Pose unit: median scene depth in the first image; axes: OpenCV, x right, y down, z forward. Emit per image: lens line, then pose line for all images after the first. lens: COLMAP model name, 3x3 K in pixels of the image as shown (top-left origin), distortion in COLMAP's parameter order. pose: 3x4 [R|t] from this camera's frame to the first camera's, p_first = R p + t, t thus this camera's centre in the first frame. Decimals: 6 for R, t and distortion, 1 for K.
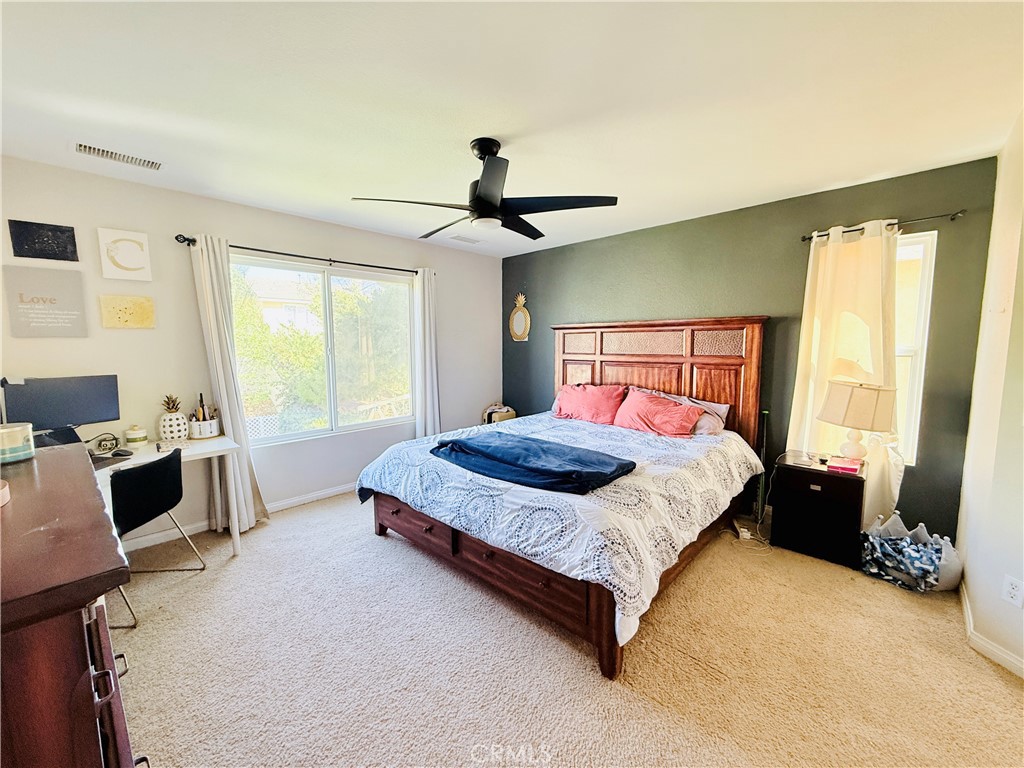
lens RADIAL K [[406.7, 0, 508.4], [0, 406.7, 383.7], [0, 0, 1]] dist [-0.002518, 0.000338]
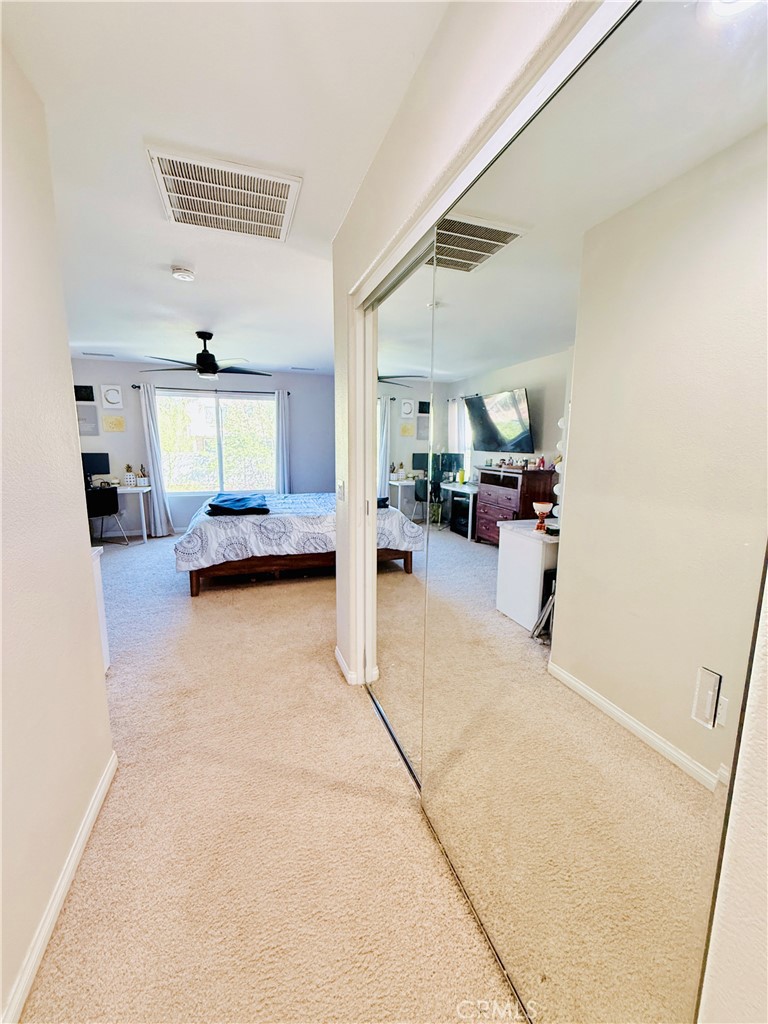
lens RADIAL K [[406.7, 0, 384.4], [0, 406.7, 508.2], [0, 0, 1]] dist [-0.002518, 0.000338]
pose [[0.890859, 0.082525, -0.446721, 1.201674], [-0.057253, 0.995916, 0.069806, 0.031815], [0.450657, -0.036611, 0.891946, -0.250242]]
